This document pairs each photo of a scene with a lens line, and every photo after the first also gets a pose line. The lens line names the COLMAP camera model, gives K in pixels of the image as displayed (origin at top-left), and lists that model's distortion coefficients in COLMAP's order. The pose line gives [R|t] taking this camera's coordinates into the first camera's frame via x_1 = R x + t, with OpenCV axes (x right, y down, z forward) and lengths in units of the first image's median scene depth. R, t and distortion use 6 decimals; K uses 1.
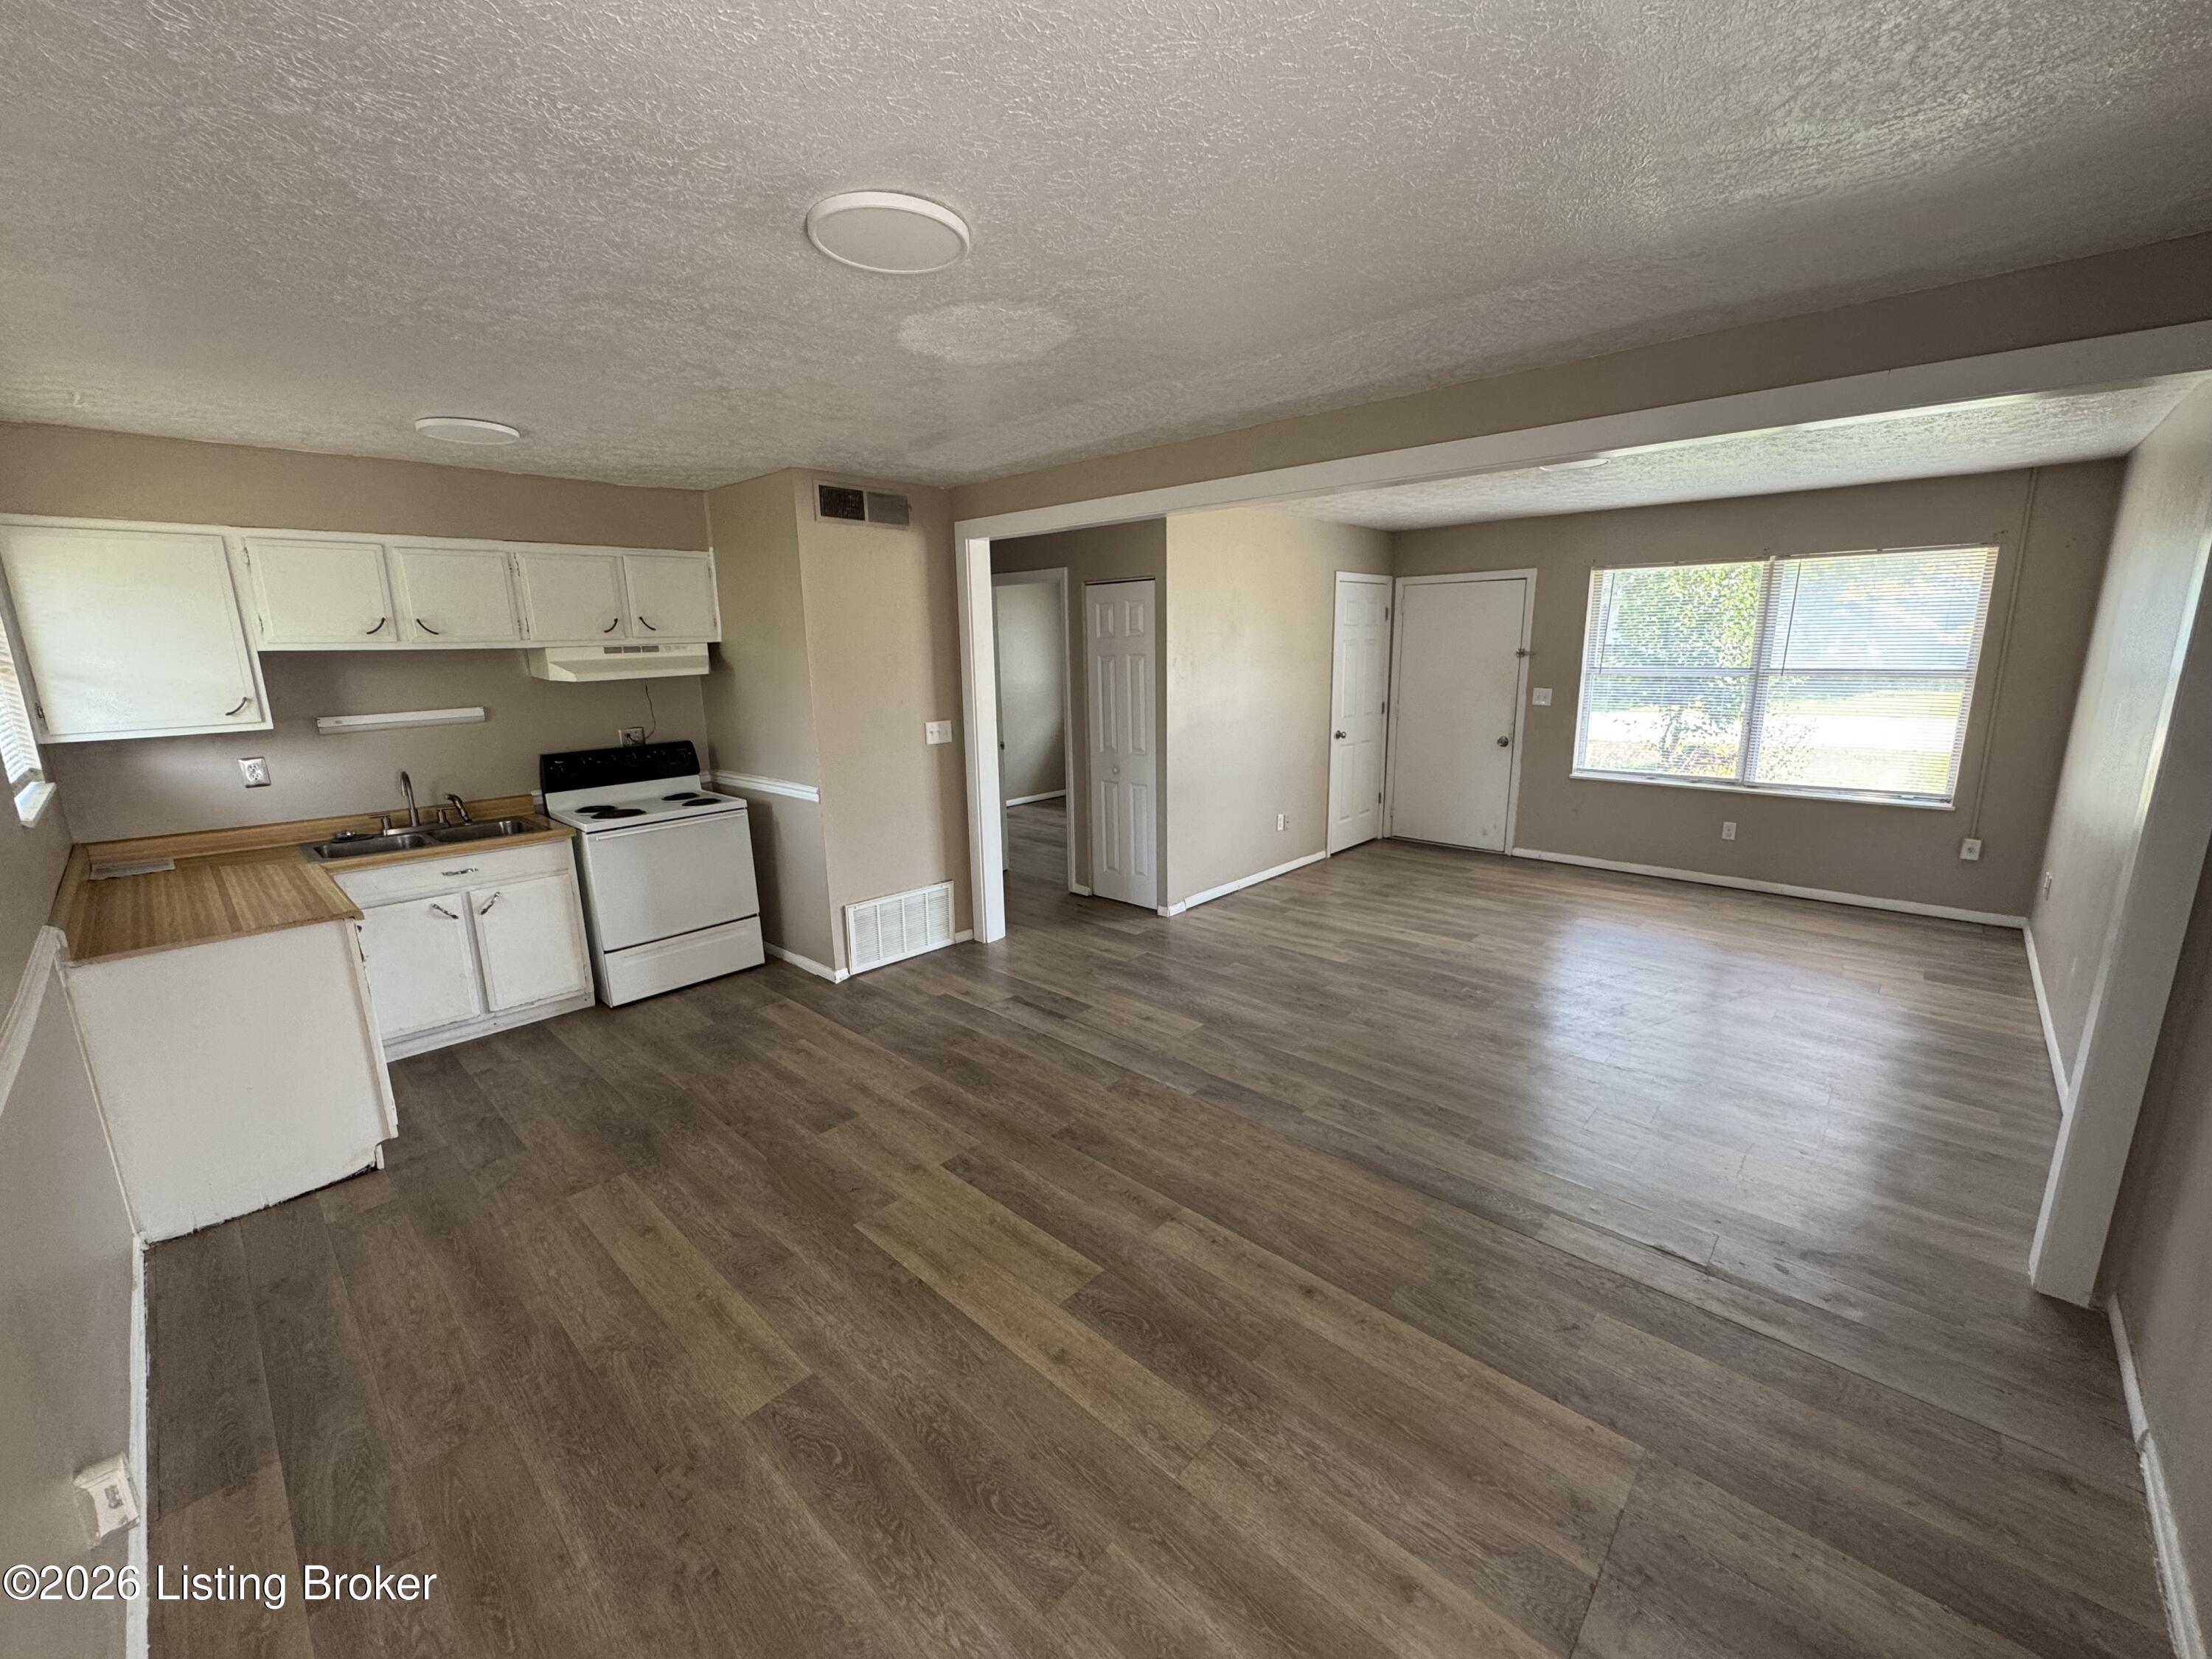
lens RADIAL K [[887.5, 0, 1107.1], [0, 887.5, 830.3], [0, 0, 1]] dist [-0.014786, 0.000008]
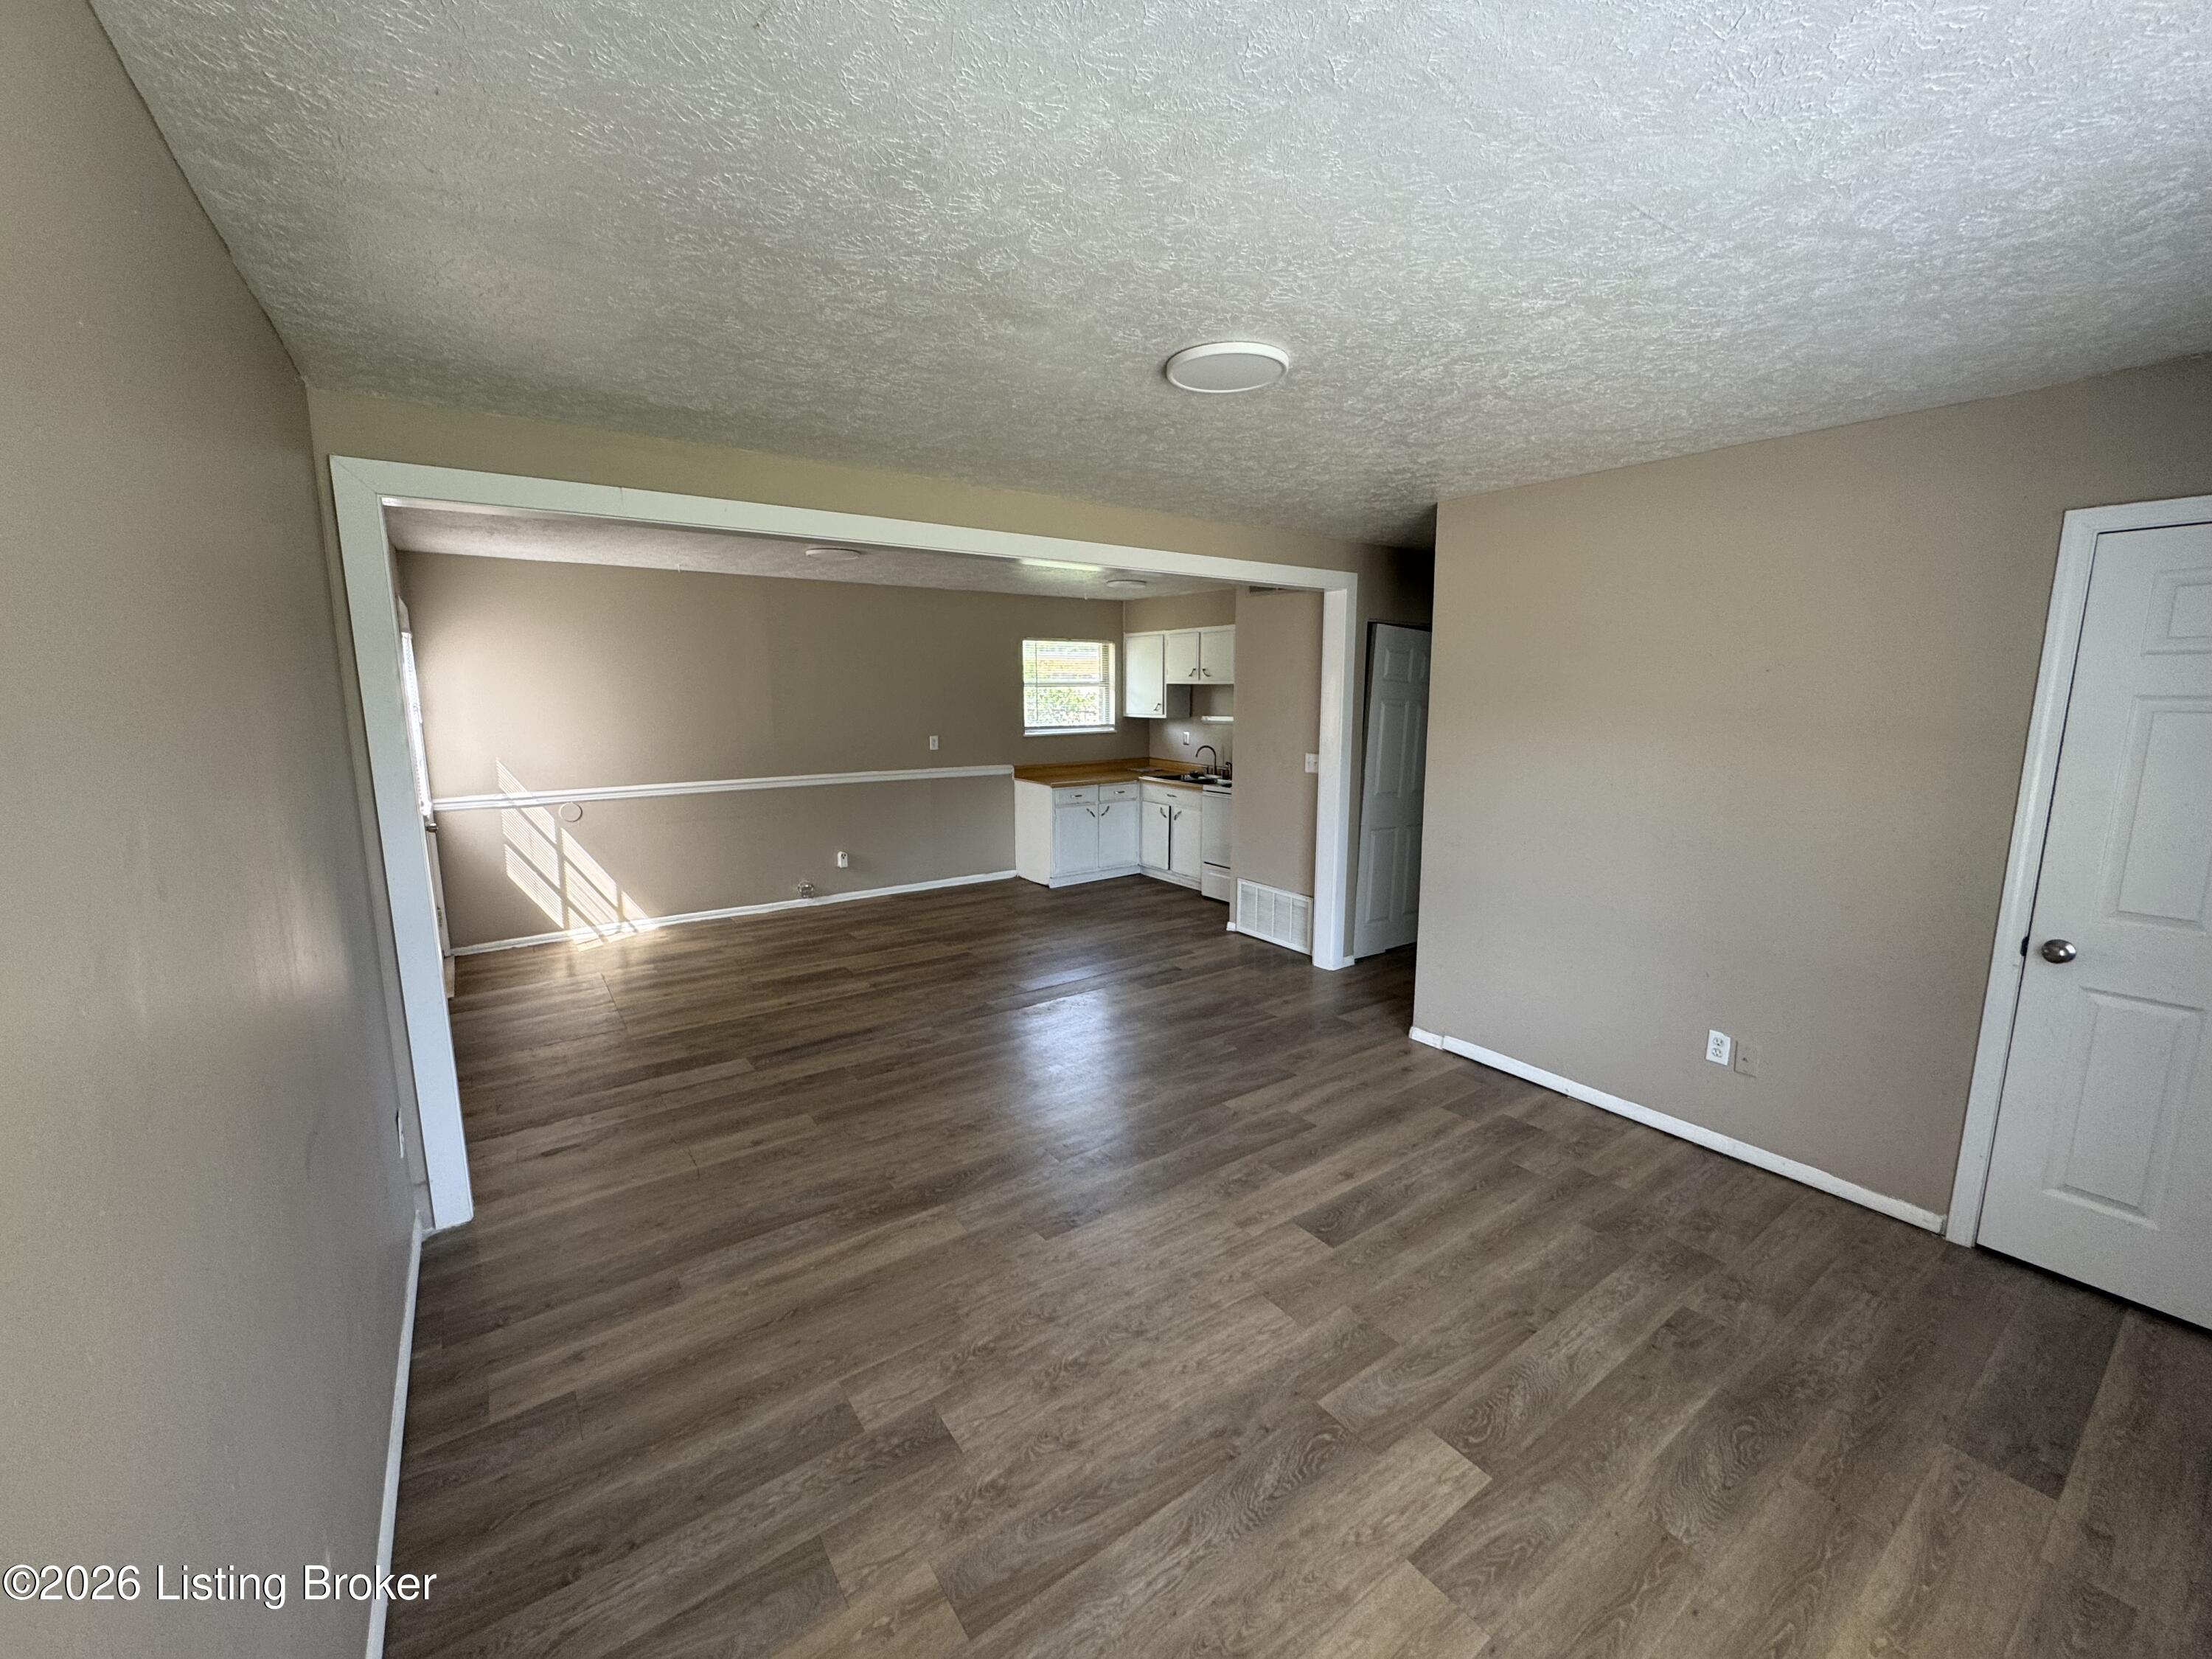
lens RADIAL K [[887.5, 0, 1108.6], [0, 887.5, 831.2], [0, 0, 1]] dist [-0.014786, 0.000008]
pose [[-0.203554, 0.176213, -0.963076, 1.001142], [-0.200809, 0.955243, 0.217223, -0.229225], [0.958249, 0.237611, -0.159058, 0.979007]]
